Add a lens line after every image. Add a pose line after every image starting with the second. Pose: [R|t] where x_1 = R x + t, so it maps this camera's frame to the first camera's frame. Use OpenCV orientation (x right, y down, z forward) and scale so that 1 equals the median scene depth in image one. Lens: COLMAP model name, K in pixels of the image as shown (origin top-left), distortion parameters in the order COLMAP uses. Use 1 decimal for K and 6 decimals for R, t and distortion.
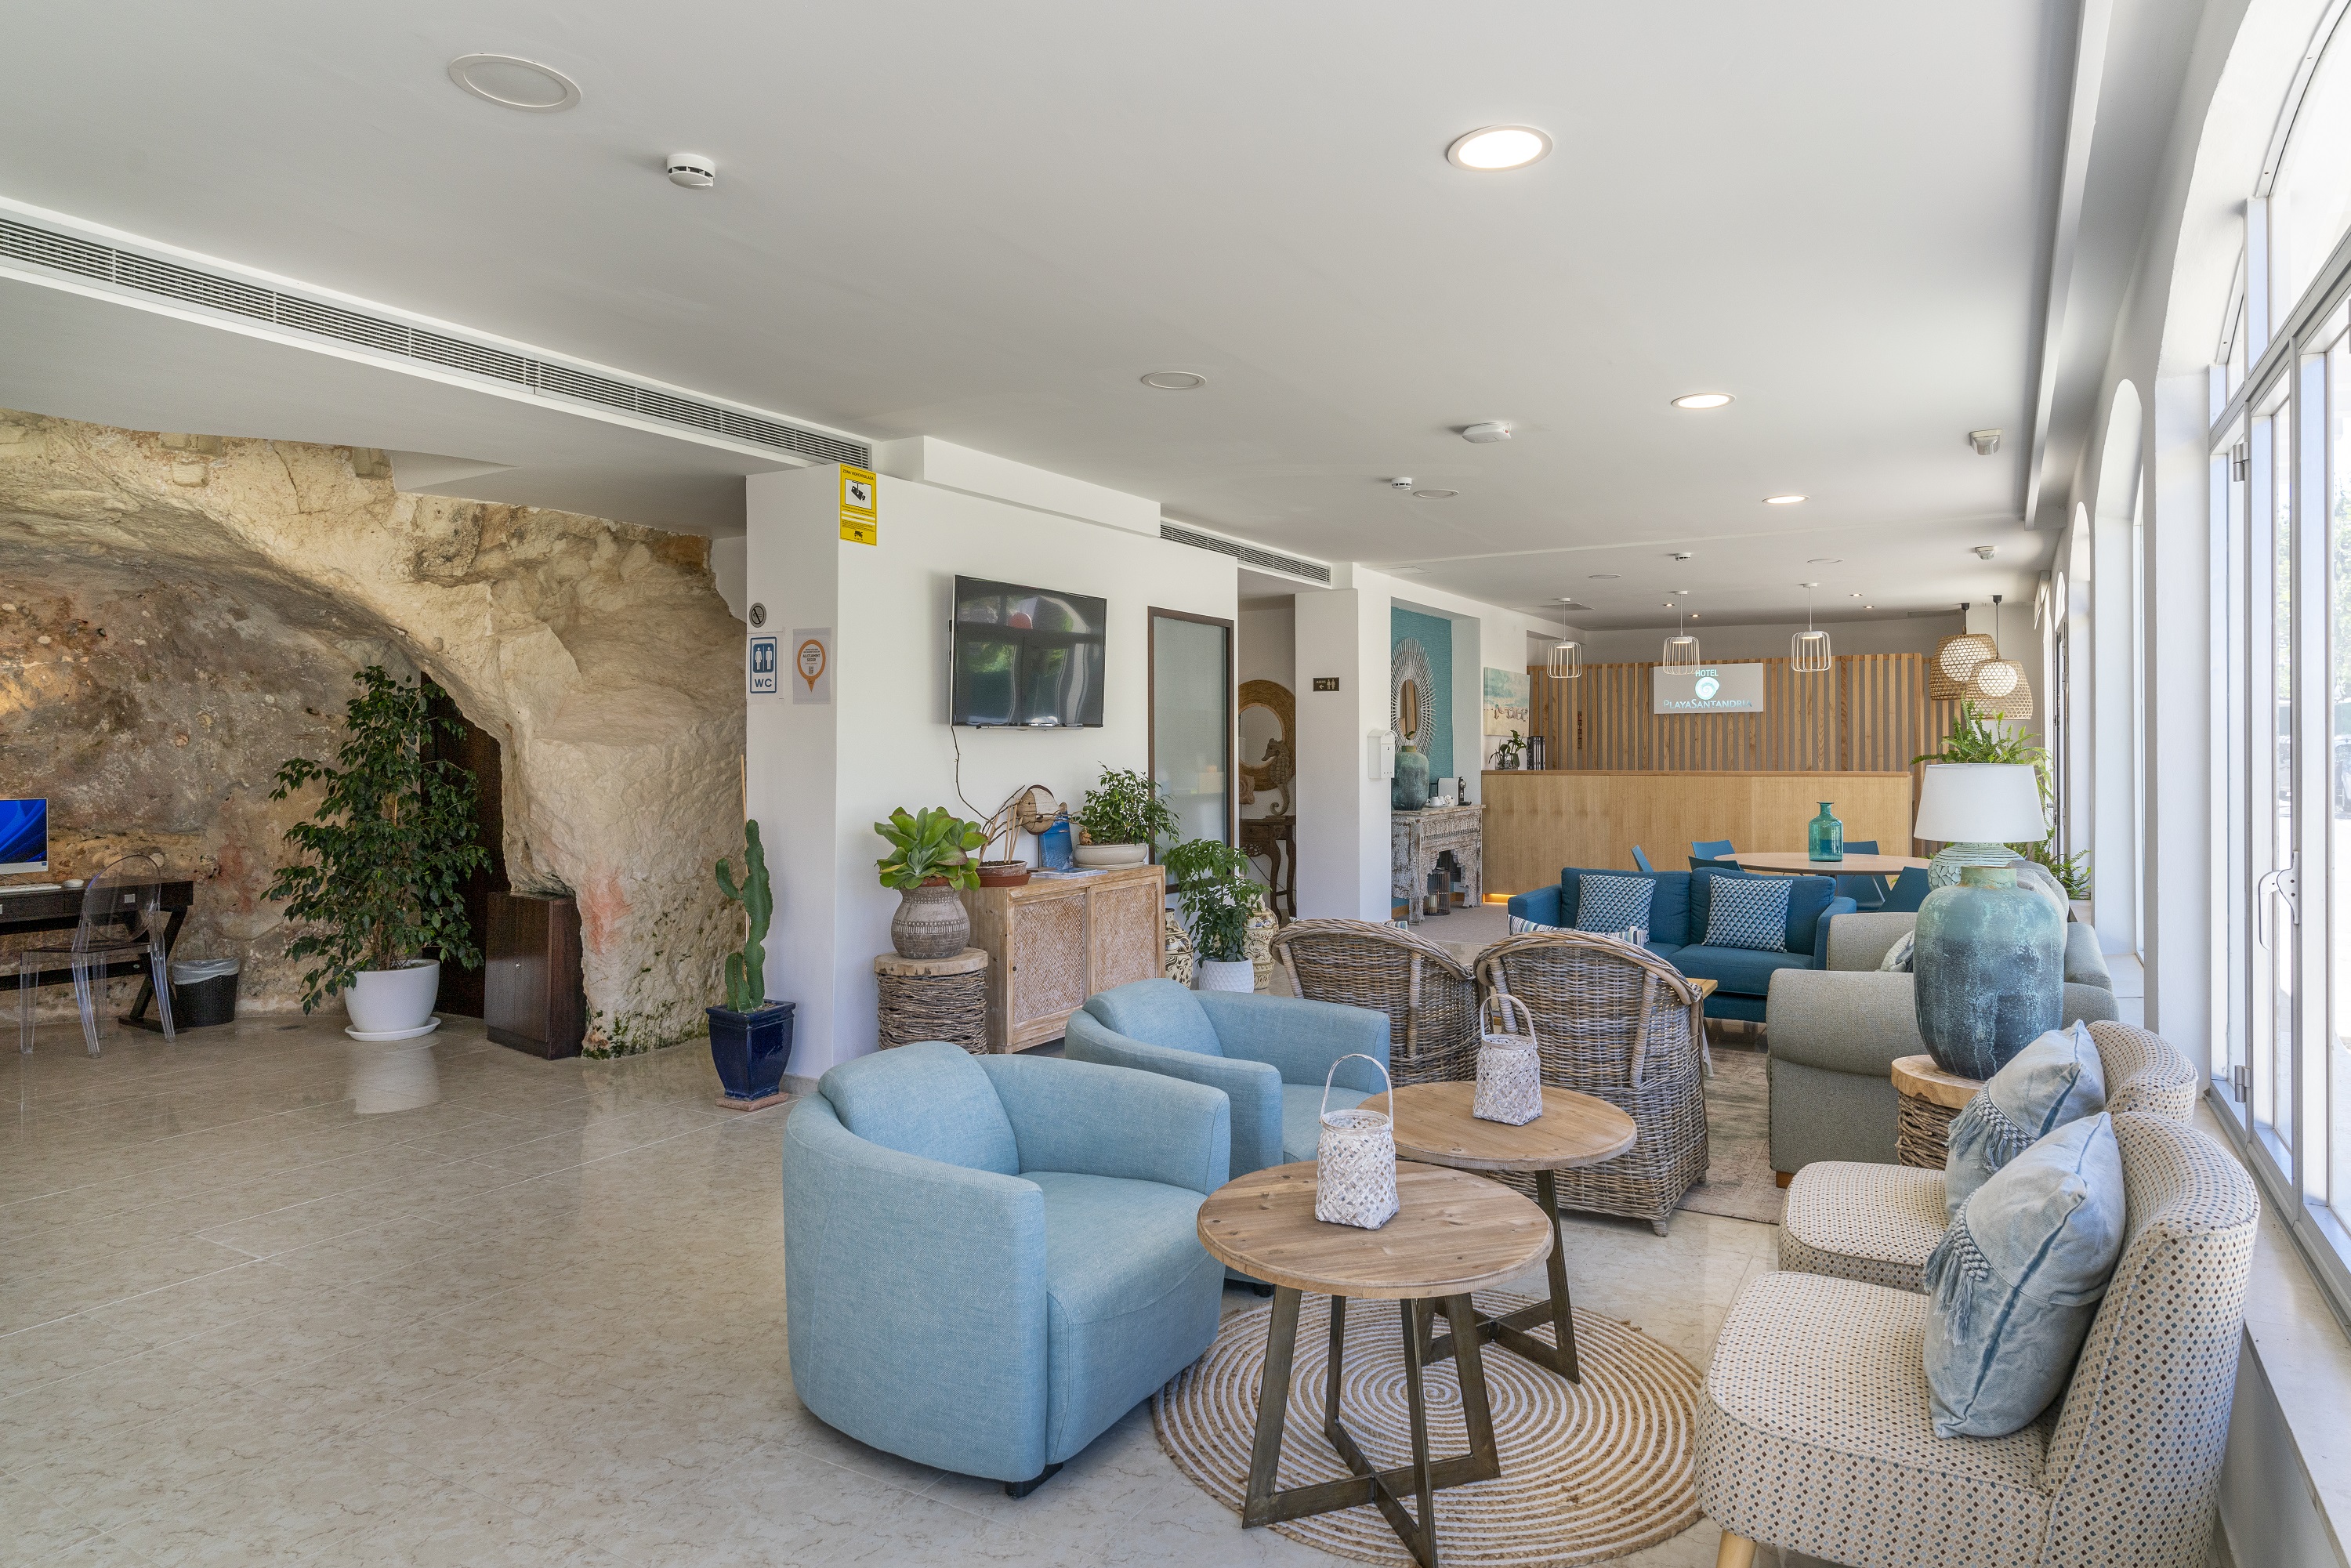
lens RADIAL K [[1284.3, 0, 1224.4], [0, 1284.3, 745.0], [0, 0, 1]] dist [0.006963, -0.000465]
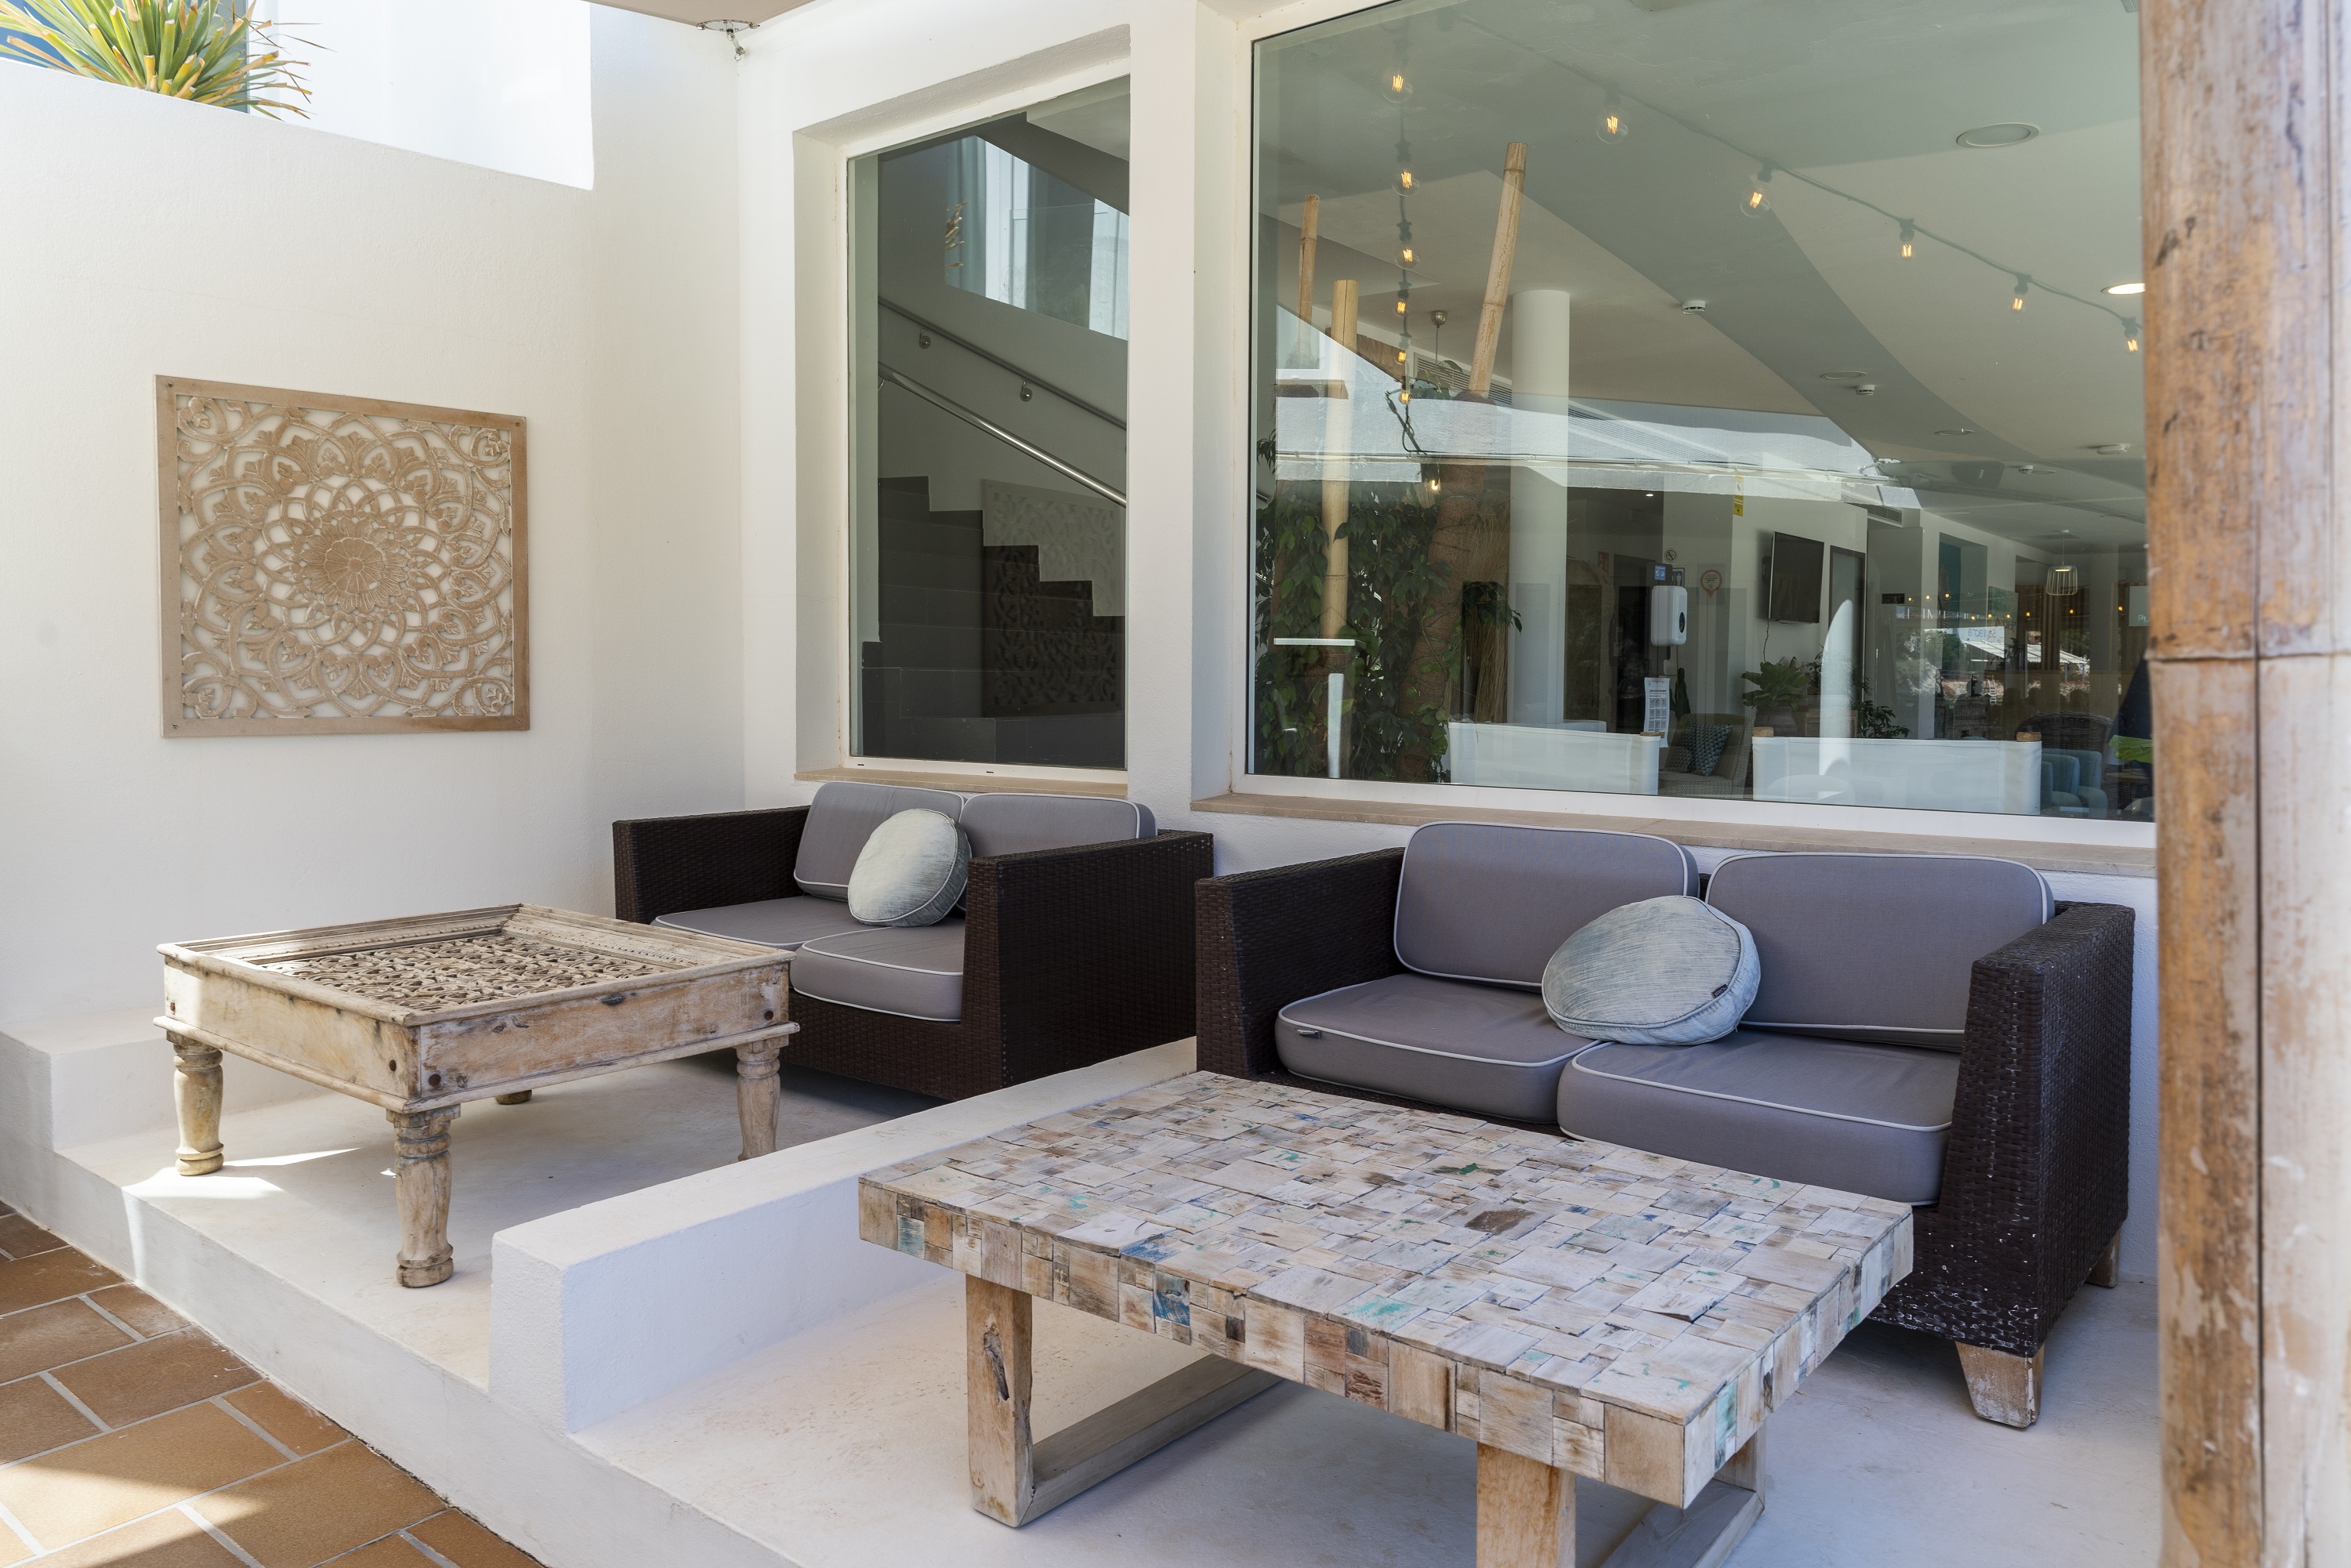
lens RADIAL K [[1589.8, 0, 1176.0], [0, 1589.8, 776.4], [0, 0, 1]] dist [-0.001403, -0.000172]
pose [[0.990746, 0.008481, -0.135463, -0.956123], [-0.001140, 0.998531, 0.054178, 0.108428], [0.135724, -0.053522, 0.989300, -1.684147]]
